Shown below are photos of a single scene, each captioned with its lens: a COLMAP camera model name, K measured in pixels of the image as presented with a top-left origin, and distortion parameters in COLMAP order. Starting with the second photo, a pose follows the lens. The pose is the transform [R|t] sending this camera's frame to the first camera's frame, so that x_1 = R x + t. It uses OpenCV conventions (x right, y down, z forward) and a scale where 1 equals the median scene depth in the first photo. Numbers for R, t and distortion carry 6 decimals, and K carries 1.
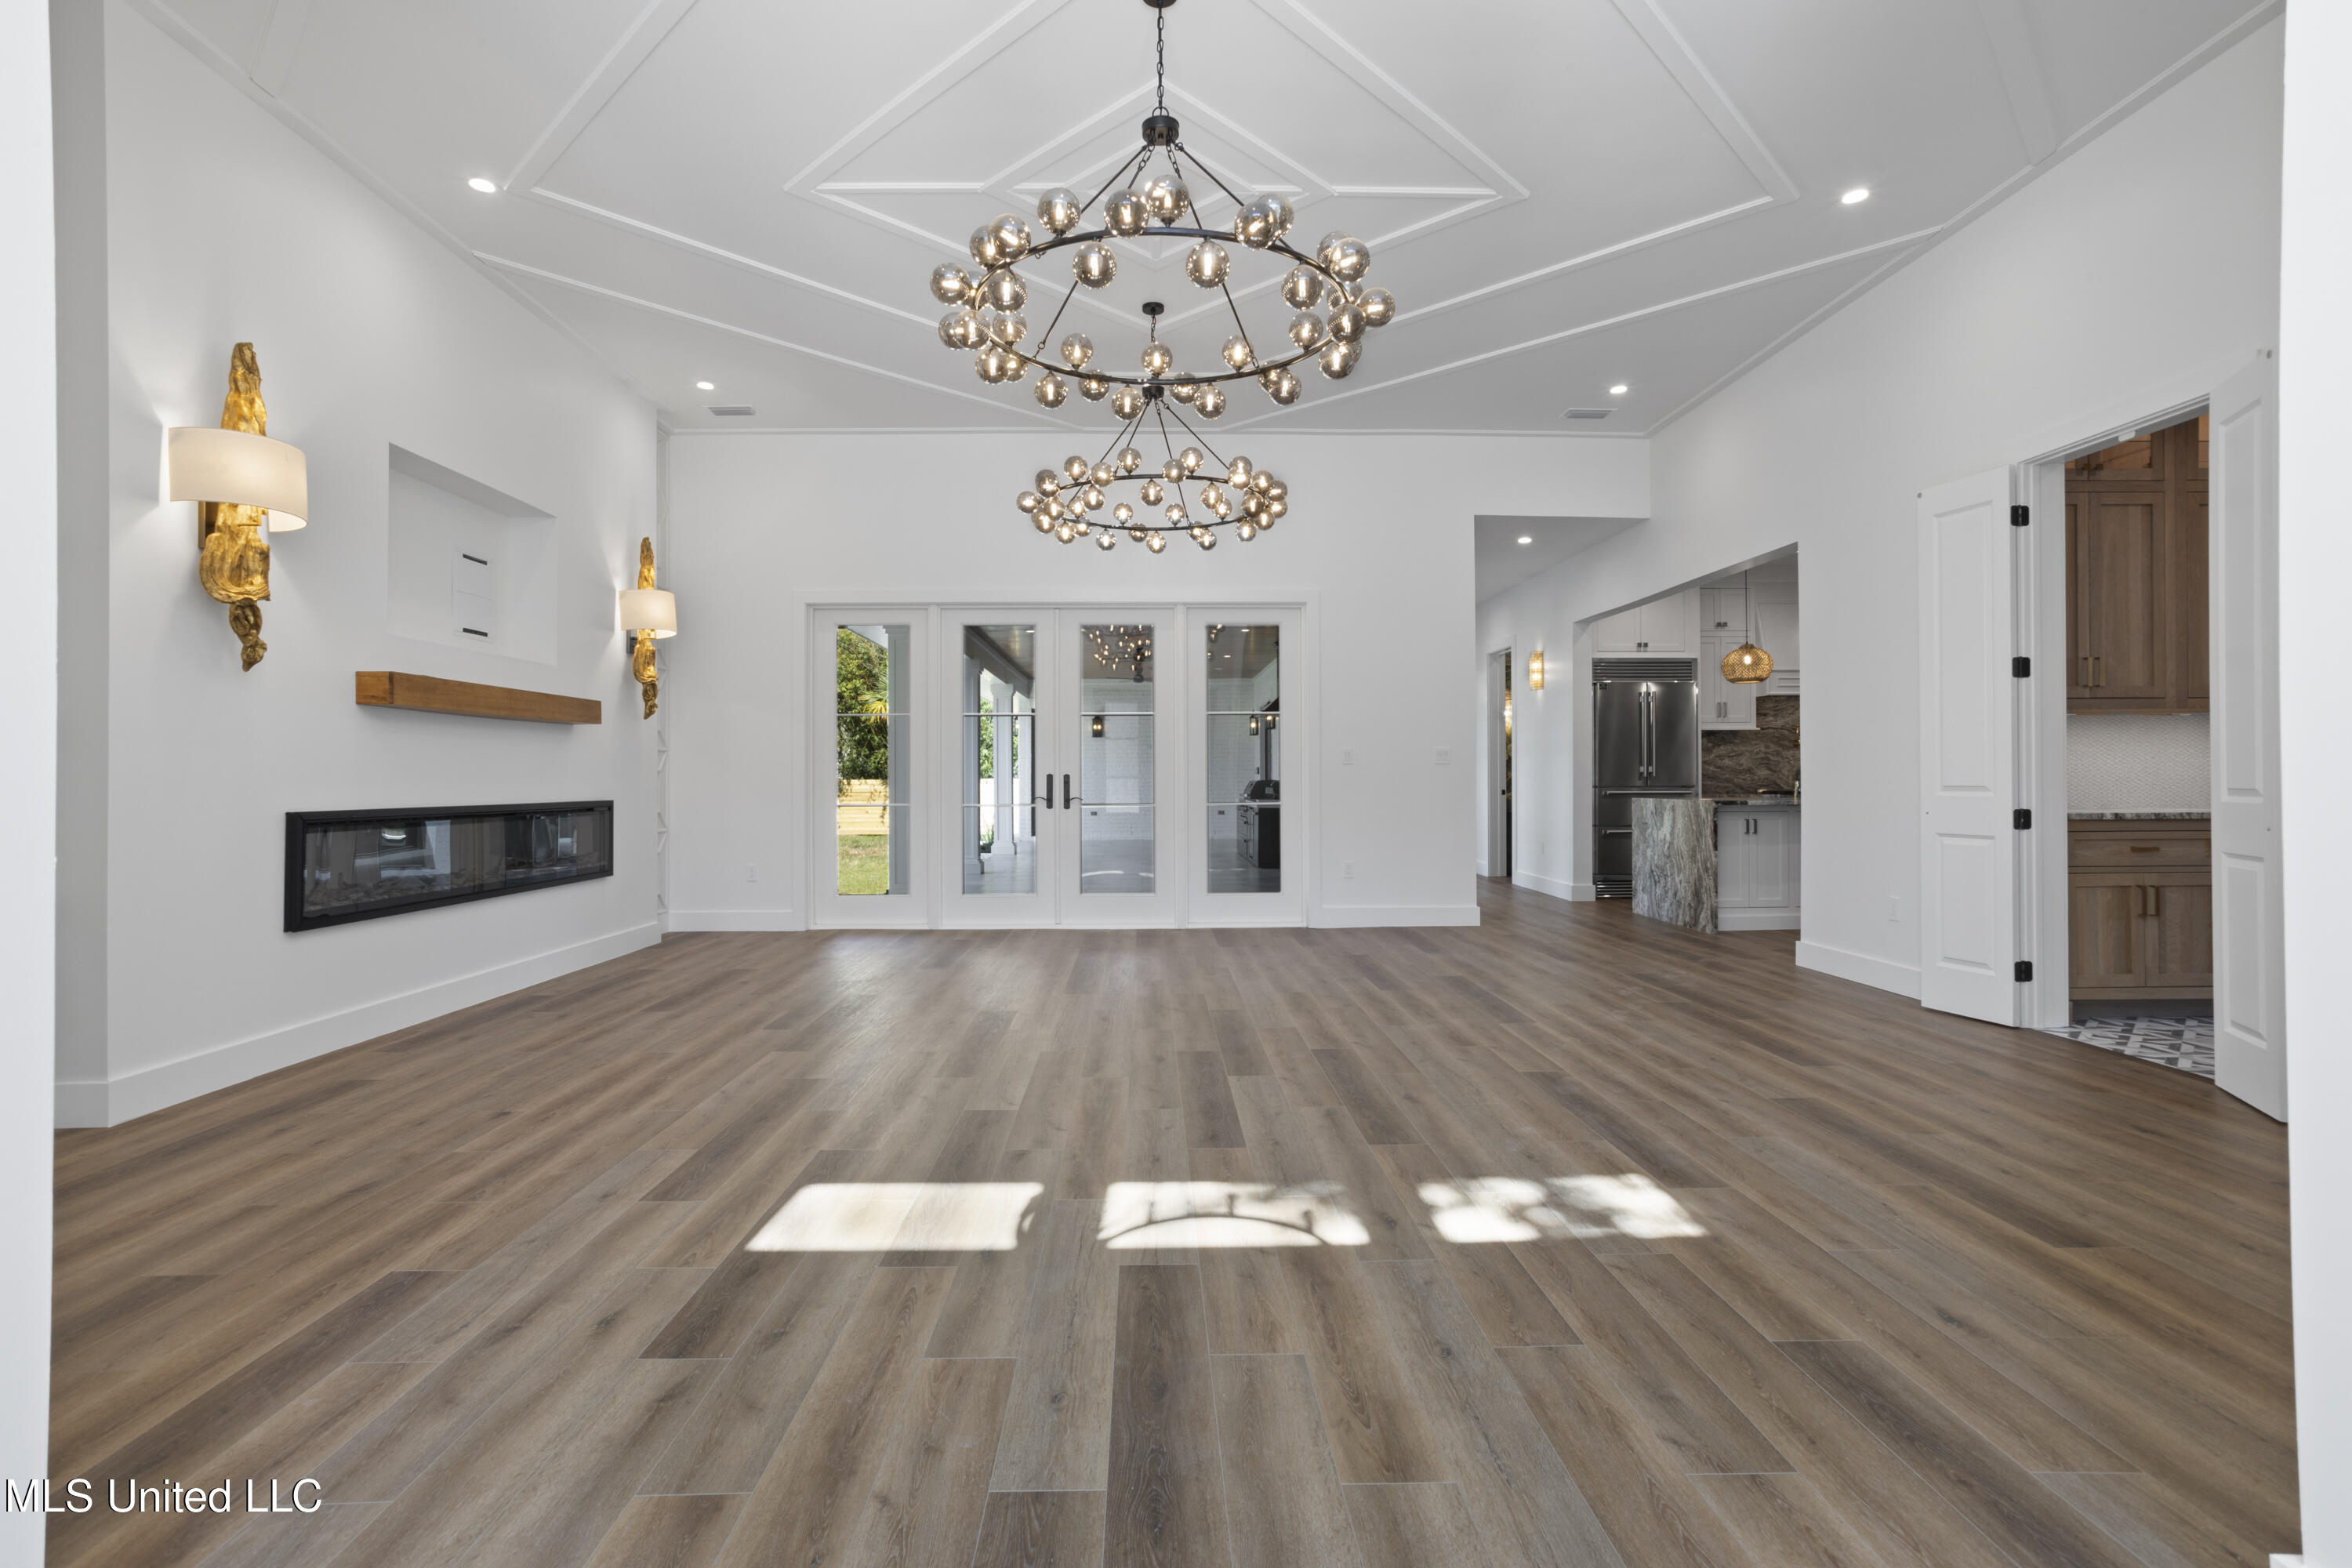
lens RADIAL K [[1132.9, 0, 1155.4], [0, 1132.9, 769.7], [0, 0, 1]] dist [-0.022512, 0.009894]
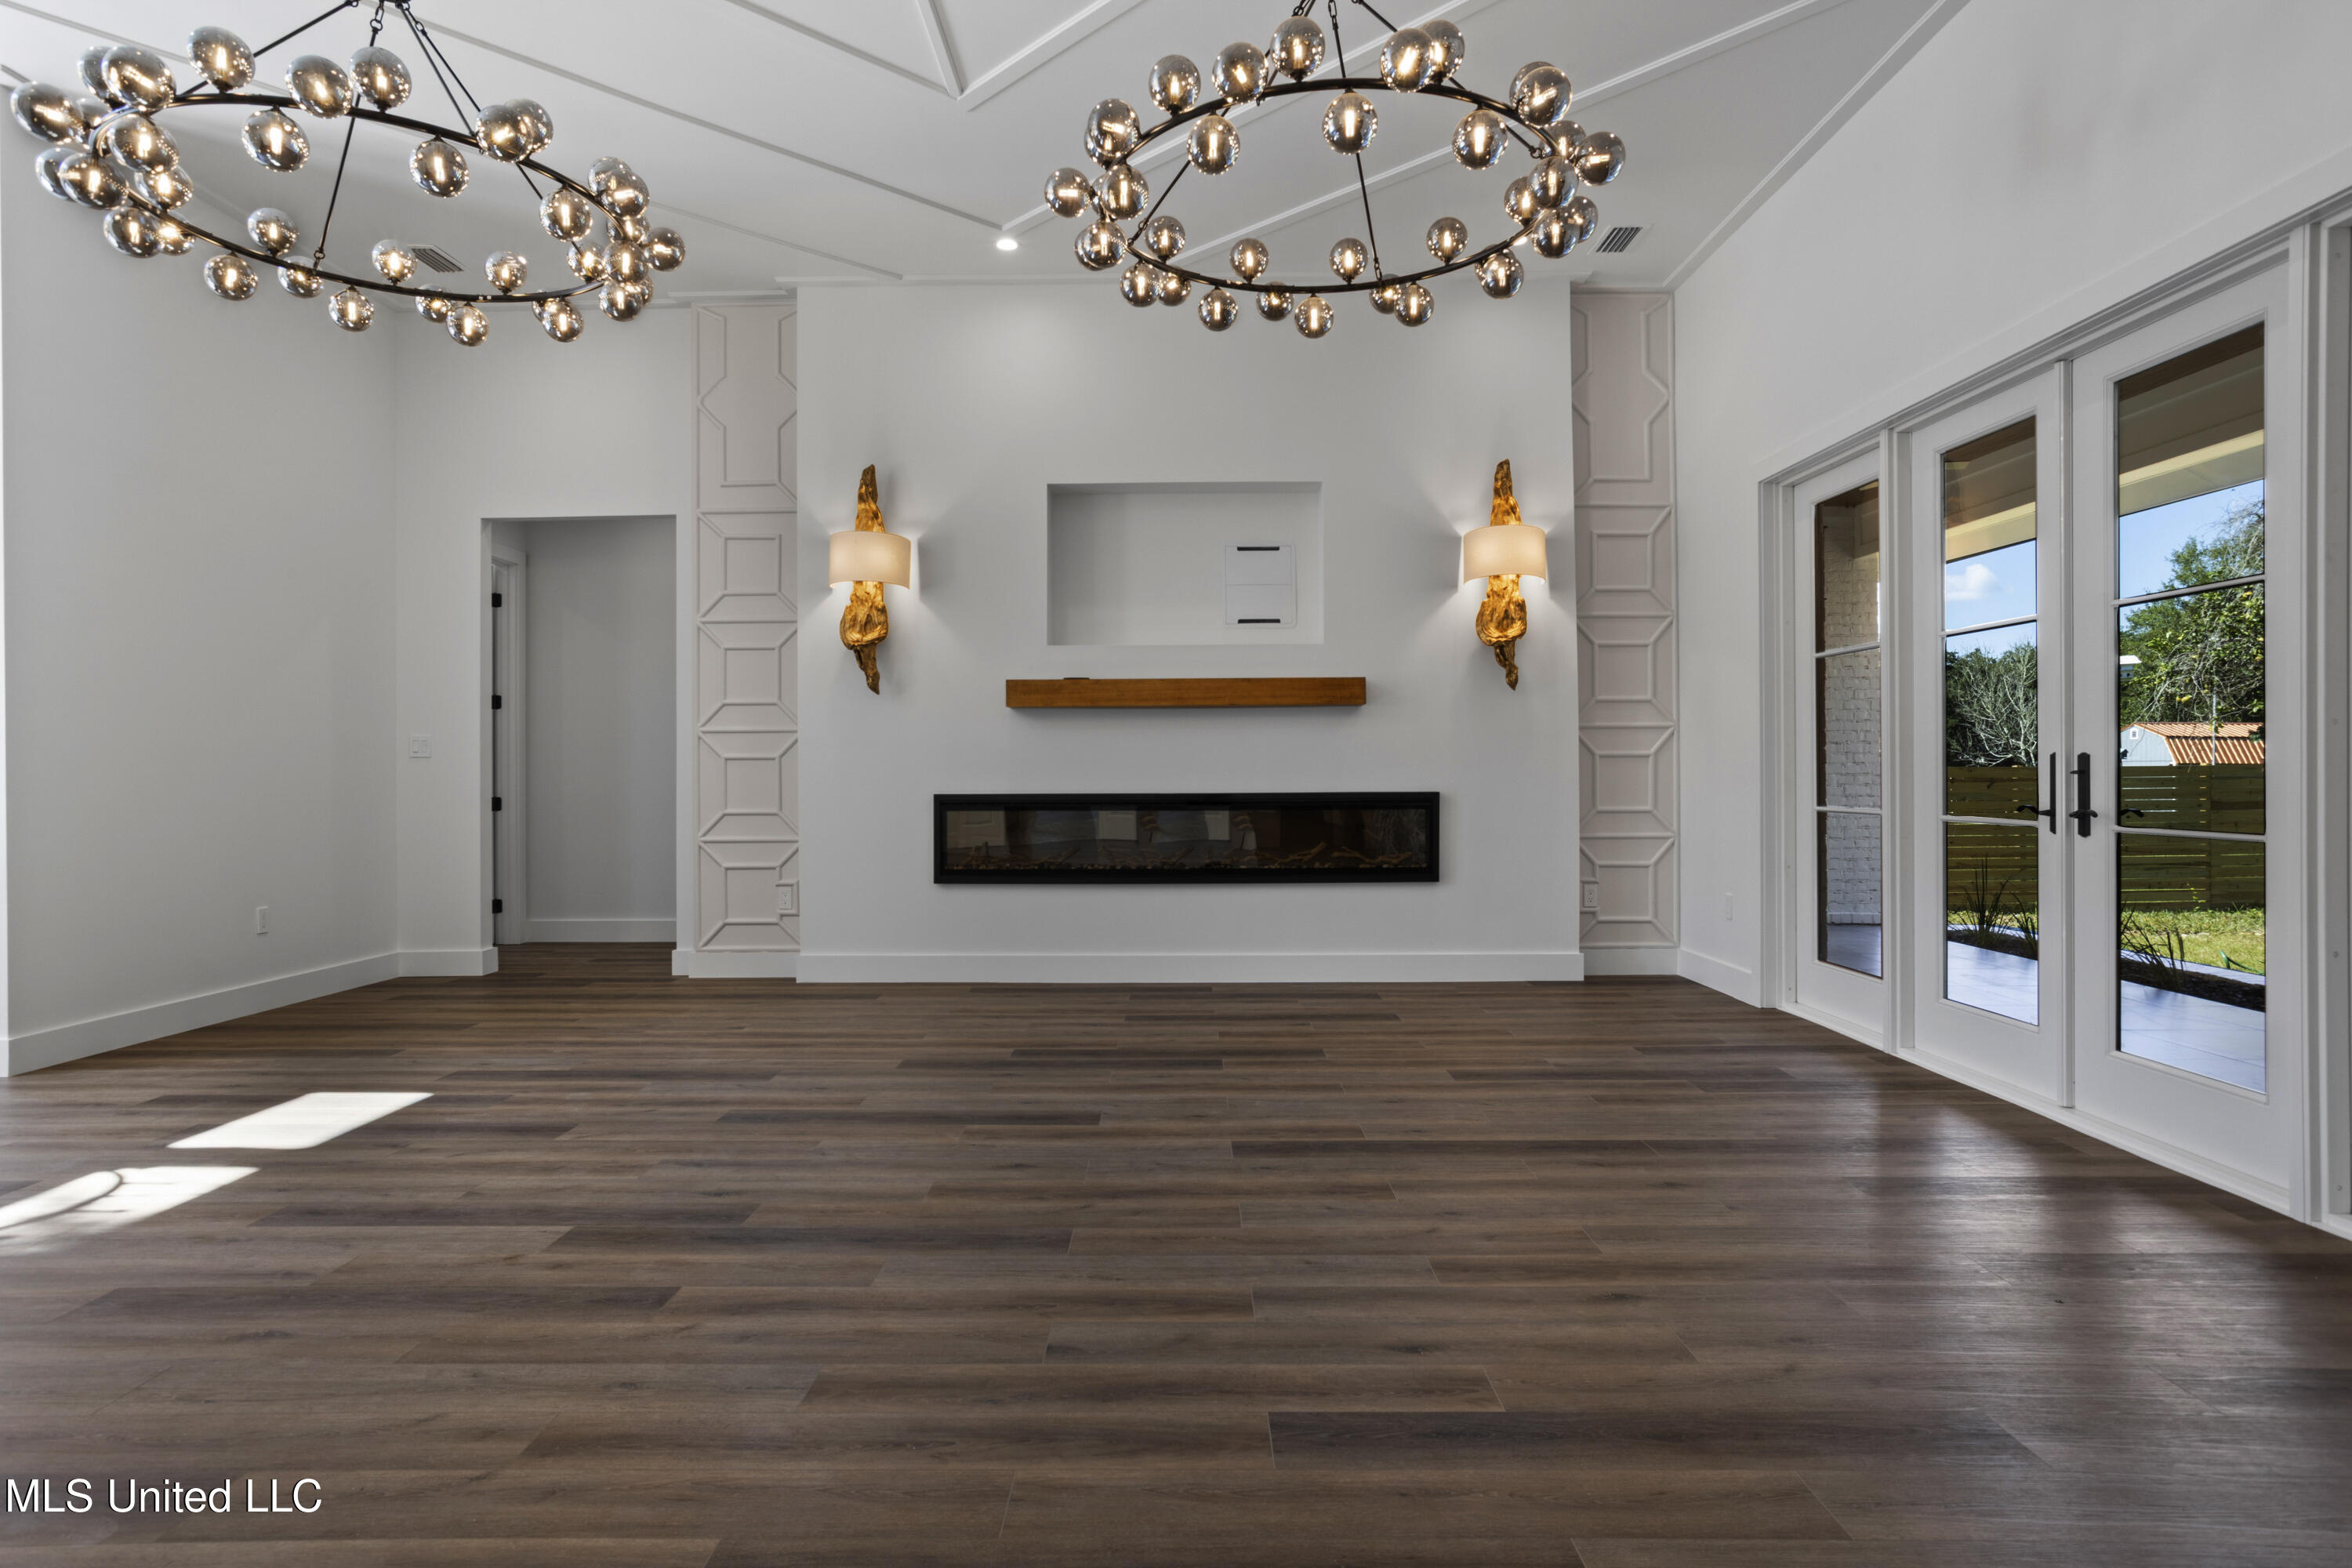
lens RADIAL K [[1282.6, 0, 1167.2], [0, 1282.6, 779.4], [0, 0, 1]] dist [-0.016144, 0.013196]
pose [[-0.018592, 0.011386, -0.999762, 0.767381], [0.013911, 0.999841, 0.011128, 0.007027], [0.999730, -0.013701, -0.018747, 1.310530]]
